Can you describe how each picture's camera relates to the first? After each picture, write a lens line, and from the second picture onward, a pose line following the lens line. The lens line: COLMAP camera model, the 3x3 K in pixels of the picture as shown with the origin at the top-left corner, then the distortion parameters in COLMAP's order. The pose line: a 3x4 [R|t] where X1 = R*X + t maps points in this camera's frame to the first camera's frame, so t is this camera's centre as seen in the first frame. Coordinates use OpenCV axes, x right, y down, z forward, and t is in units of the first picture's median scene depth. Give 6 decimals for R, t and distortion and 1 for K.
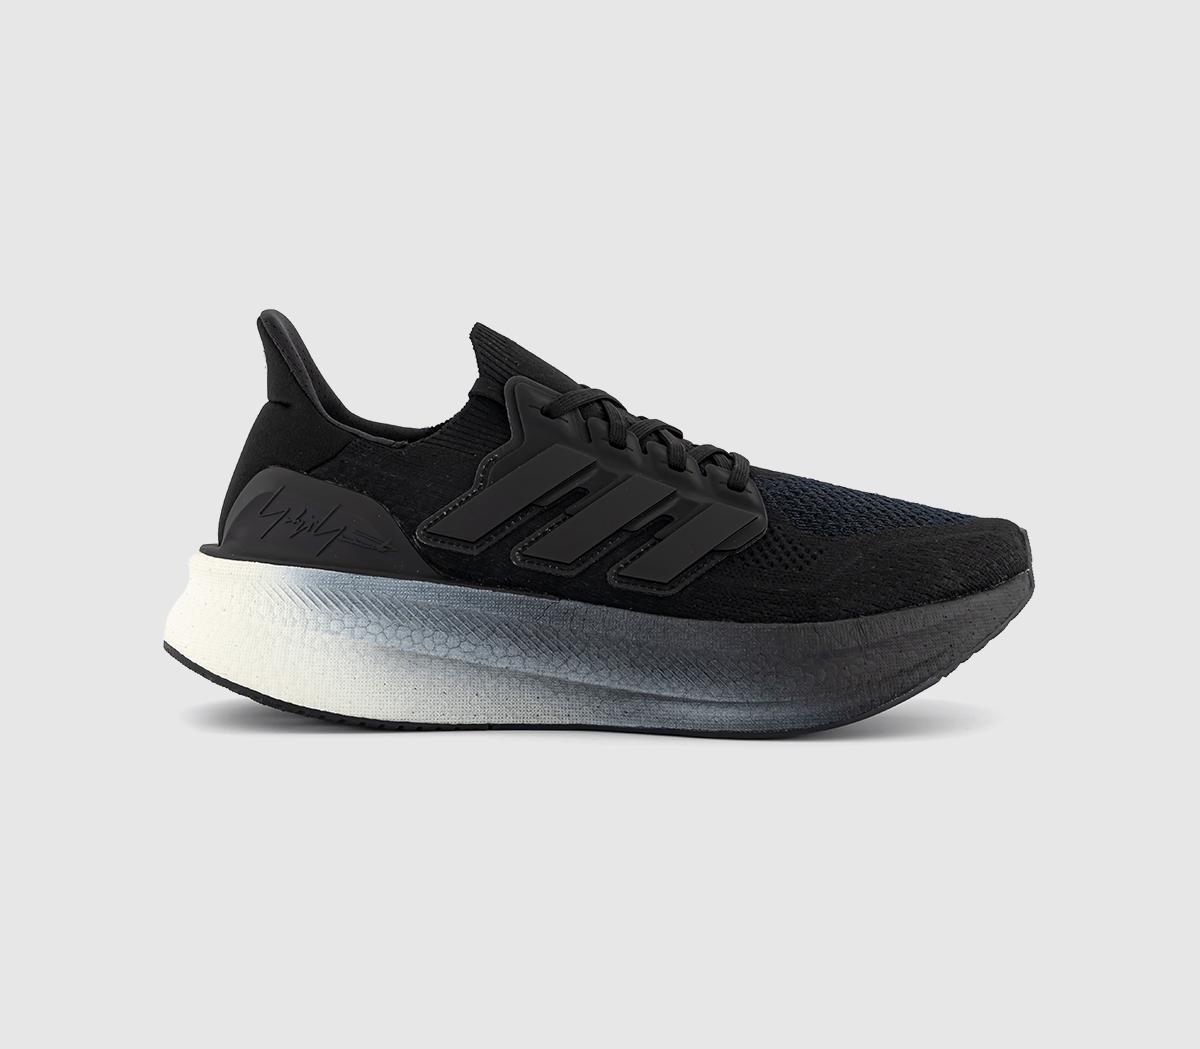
lens RADIAL K [[1964.1, 0, 597.7], [0, 1964.1, 462.0], [0, 0, 1]] dist [-0.001606, 0.003943]
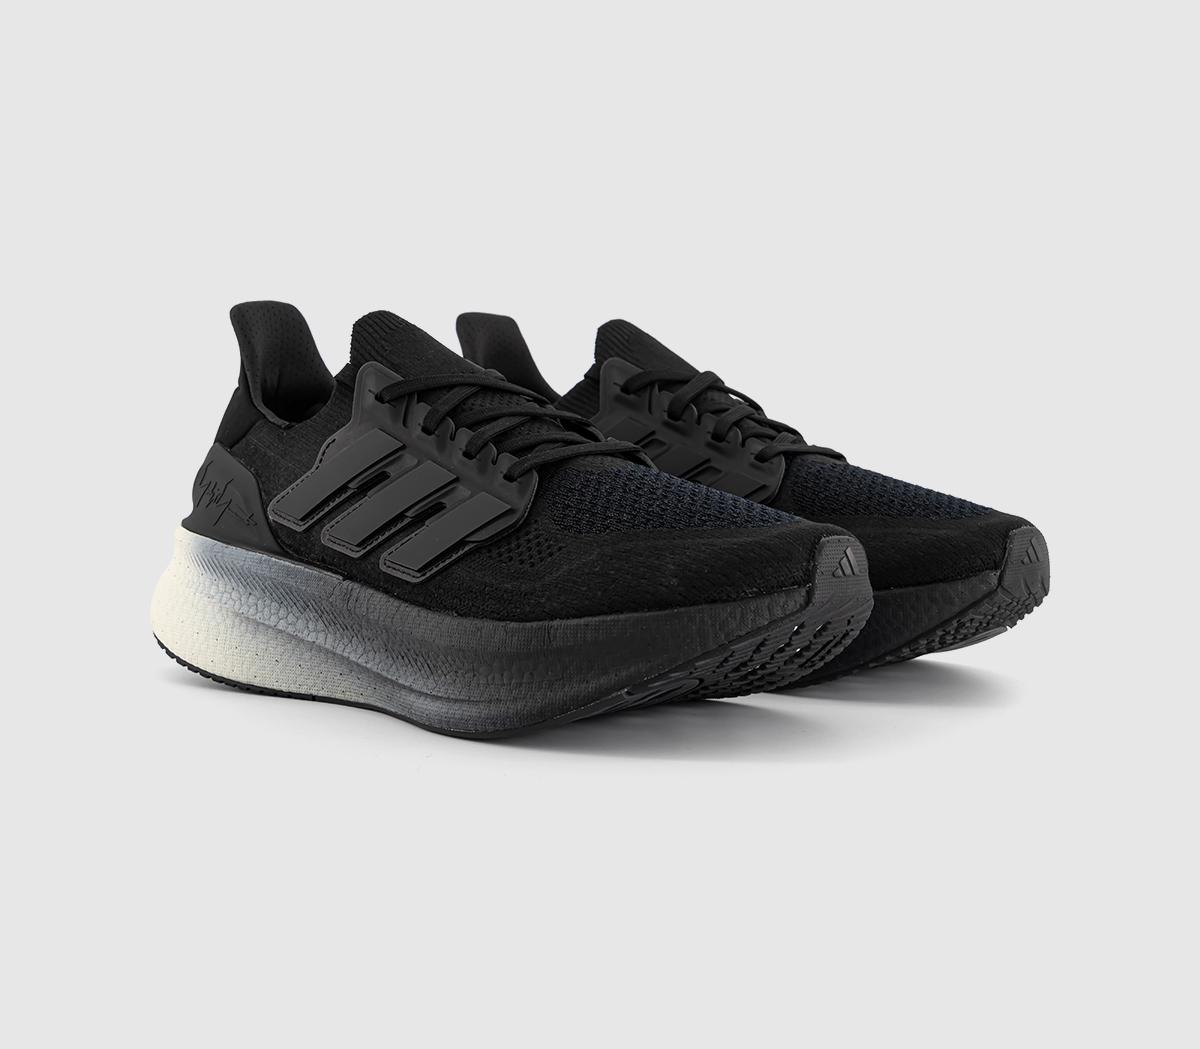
lens RADIAL K [[1964.1, 0, 597.7], [0, 1964.1, 462.0], [0, 0, 1]] dist [-0.001606, 0.003943]
pose [[0.777886, 0.031586, -0.627611, 0.715511], [-0.032460, 0.999422, 0.010067, -0.005652], [0.627566, 0.012542, 0.778462, 0.283077]]
